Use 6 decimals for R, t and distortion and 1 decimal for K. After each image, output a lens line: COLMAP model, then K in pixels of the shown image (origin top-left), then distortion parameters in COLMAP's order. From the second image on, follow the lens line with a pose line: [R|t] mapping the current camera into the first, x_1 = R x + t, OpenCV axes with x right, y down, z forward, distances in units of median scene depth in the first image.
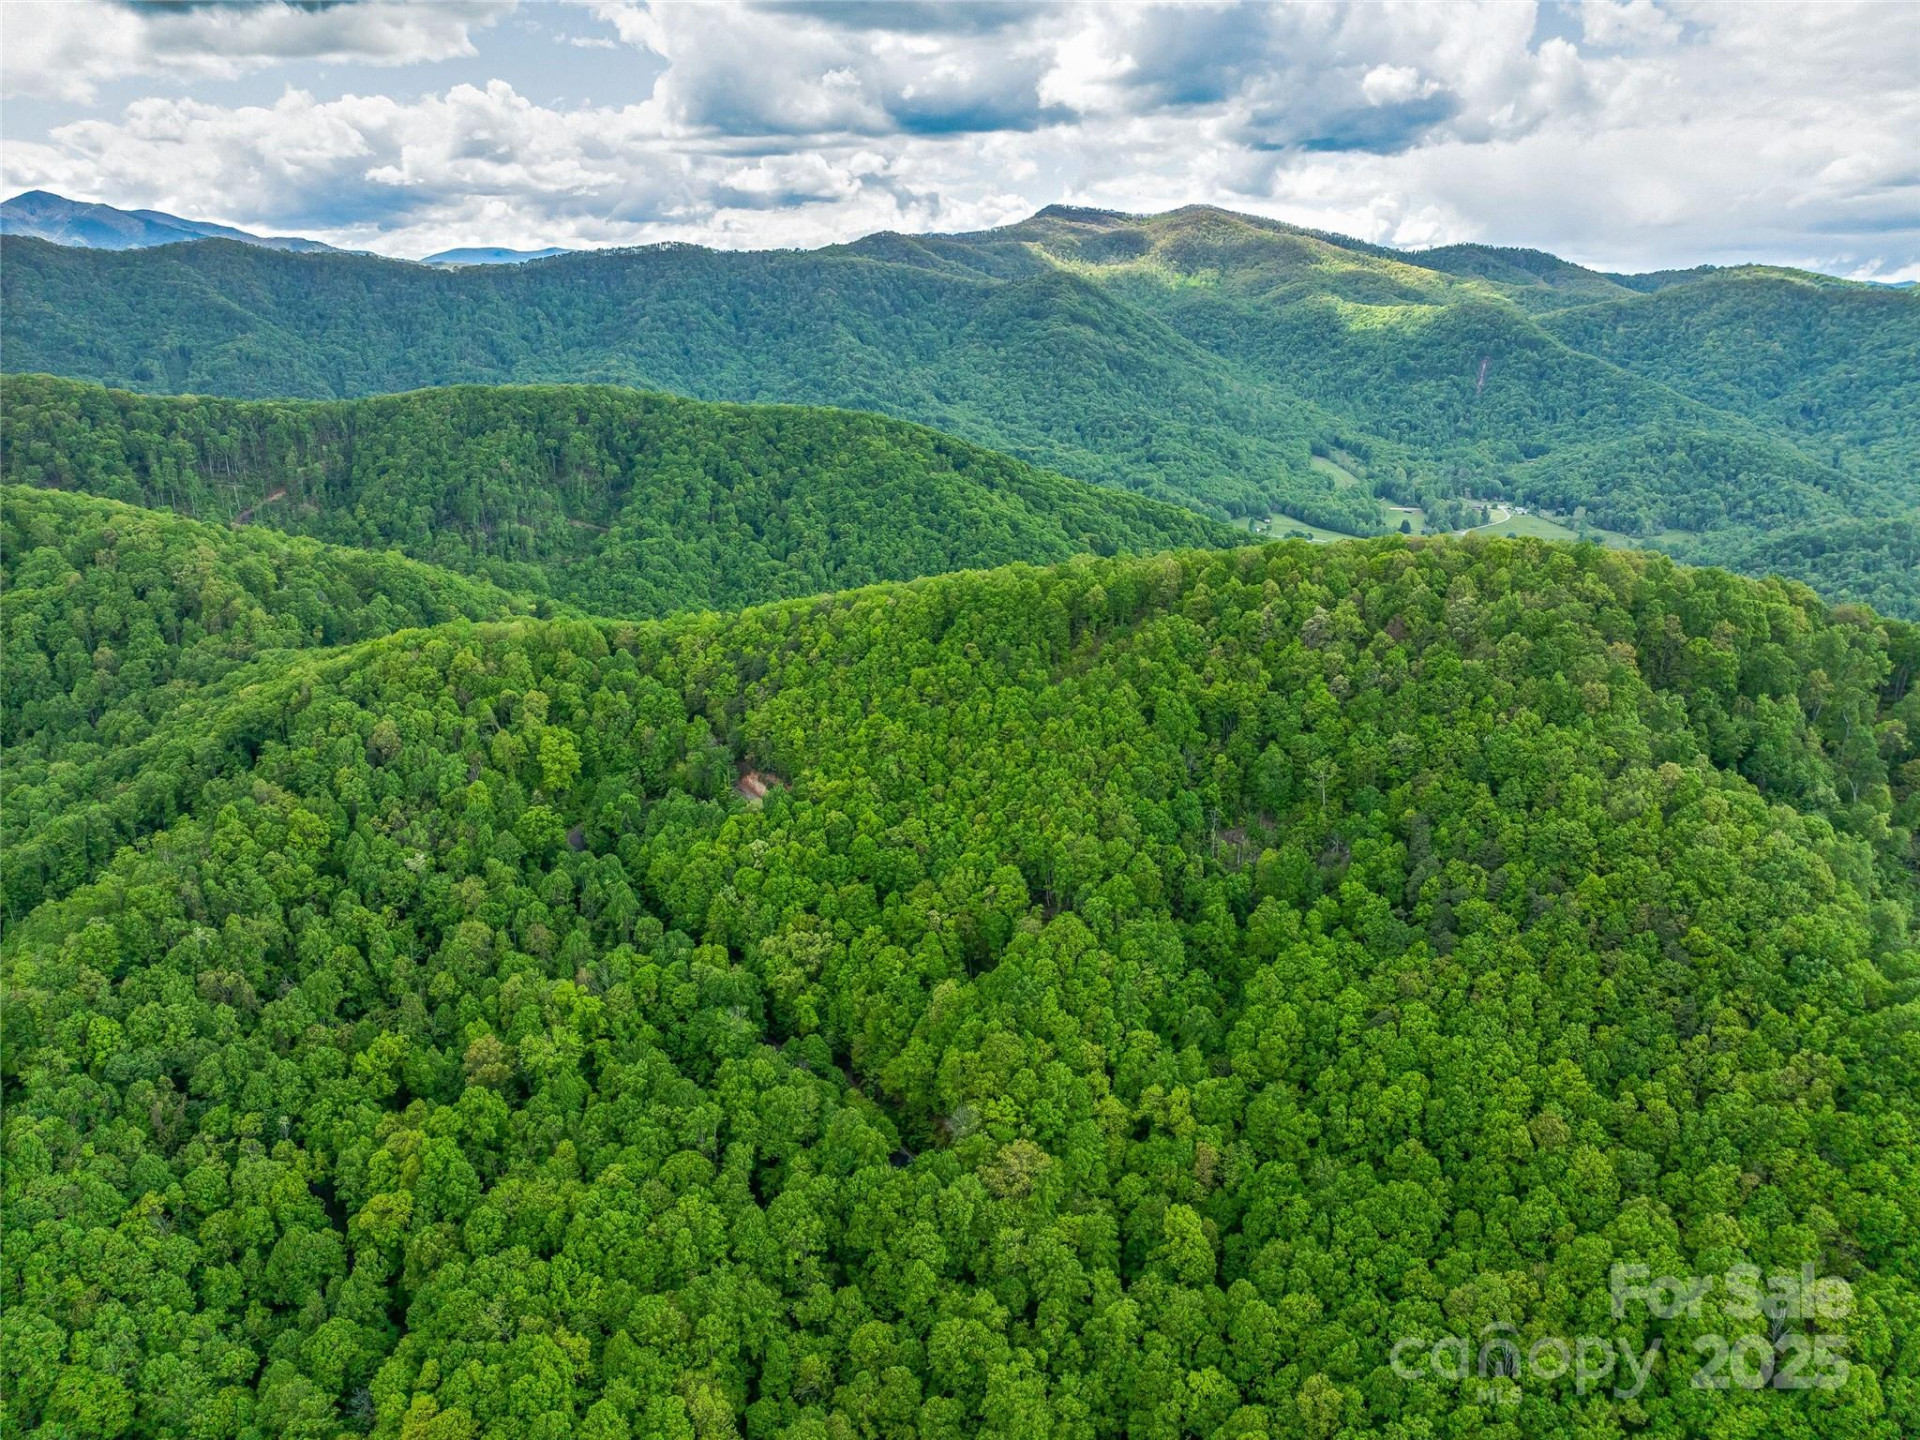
lens RADIAL K [[1329.3, 0, 960.0], [0, 1329.3, 720.0], [0, 0, 1]] dist [-0.032182, 0.005526]
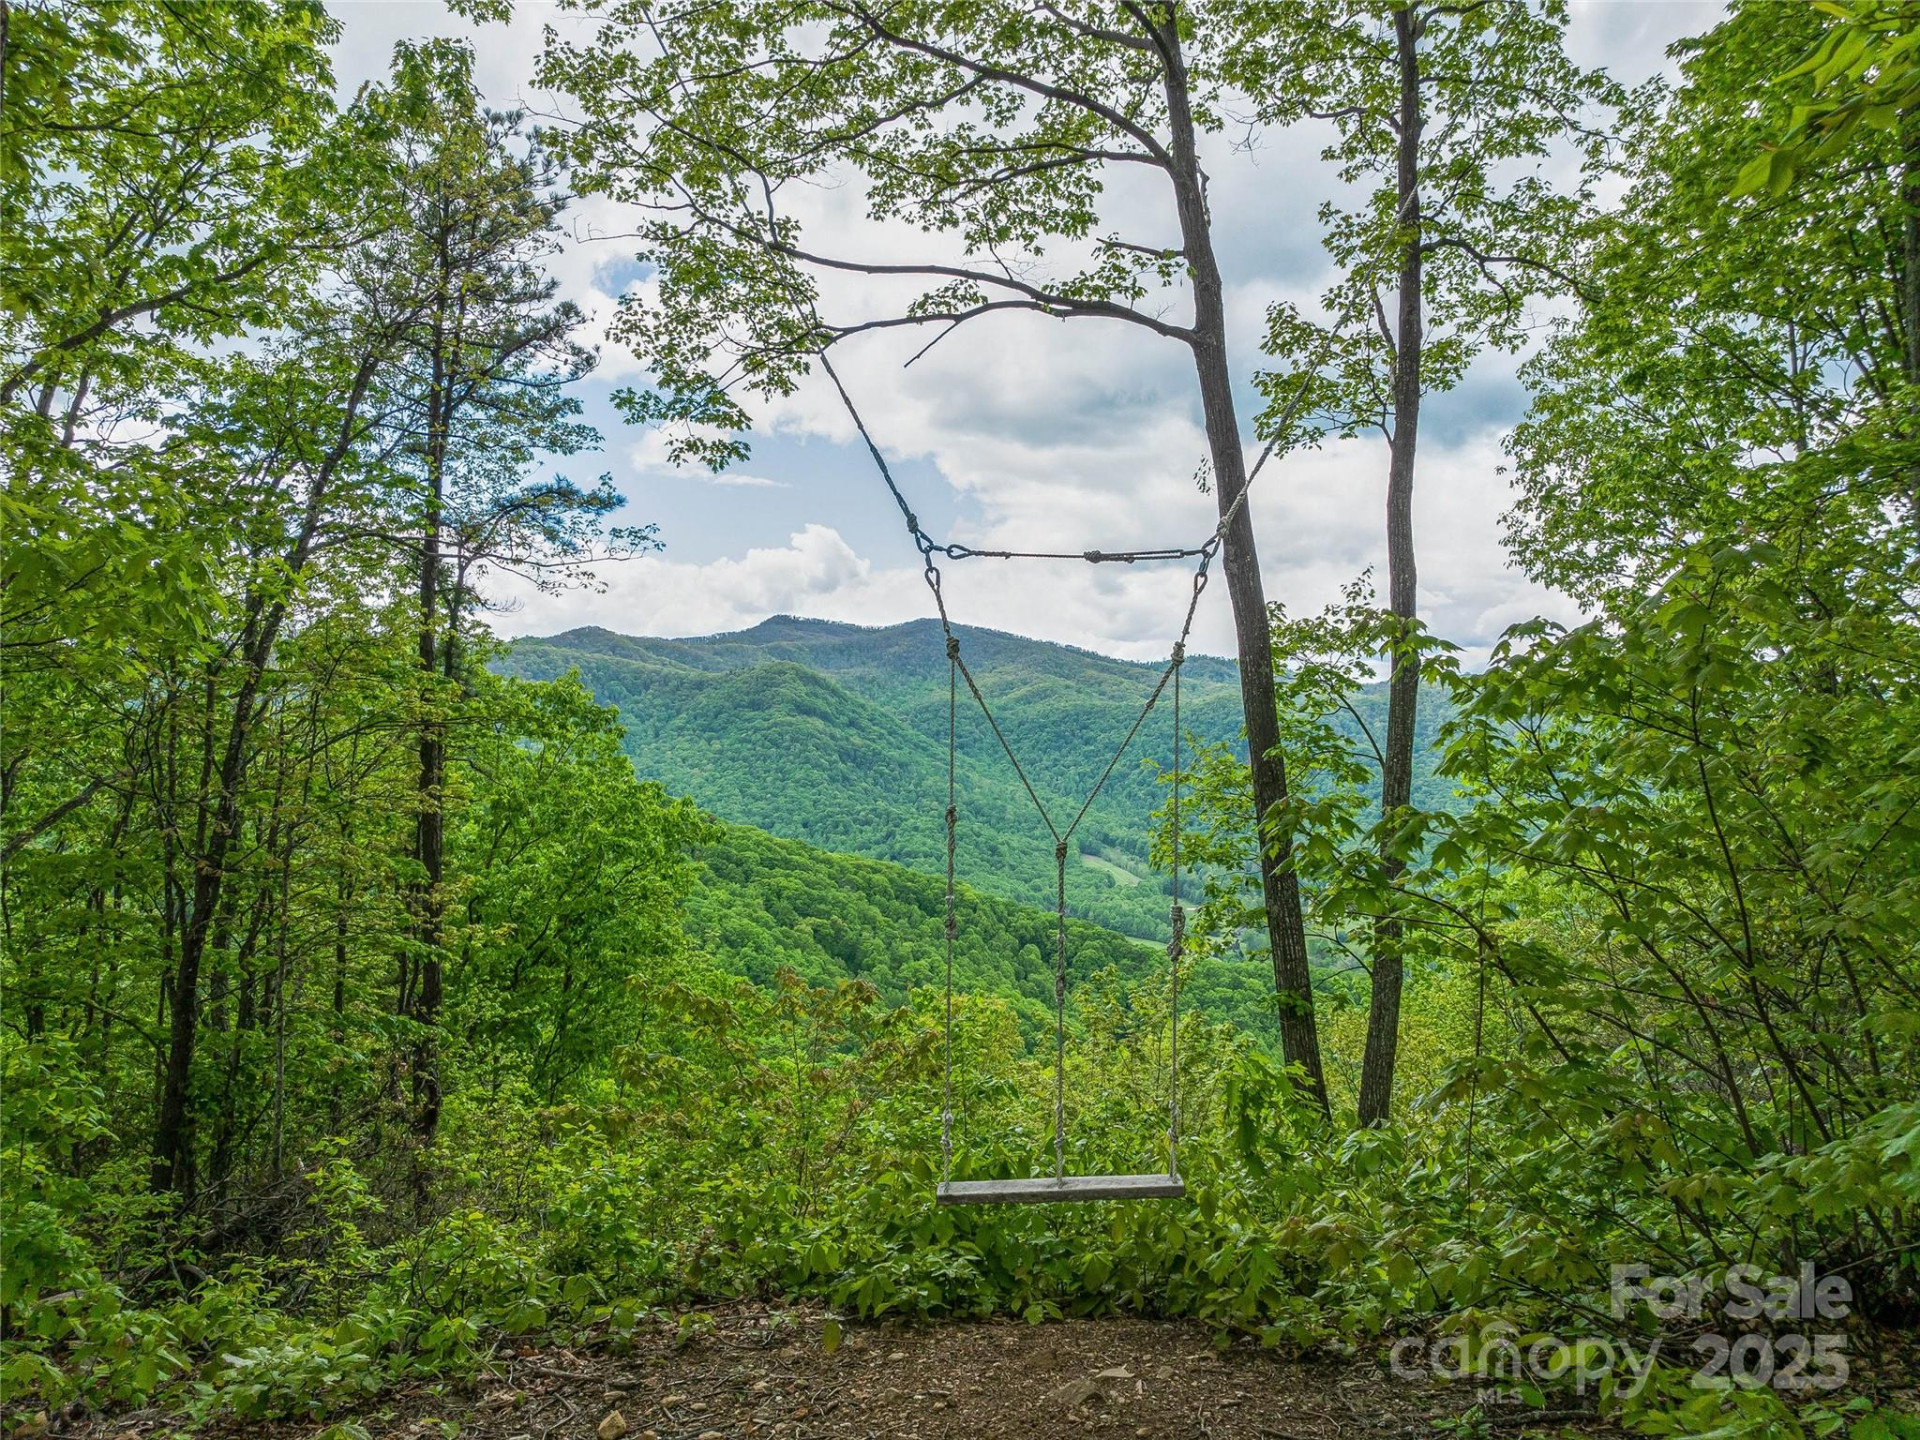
lens RADIAL K [[1329.3, 0, 960.0], [0, 1329.3, 720.0], [0, 0, 1]] dist [-0.032182, 0.005526]
pose [[0.980849, 0.007354, 0.194630, 0.020375], [0.055275, 0.947691, -0.314367, -0.015600], [-0.186761, 0.319105, 0.929135, 0.181304]]
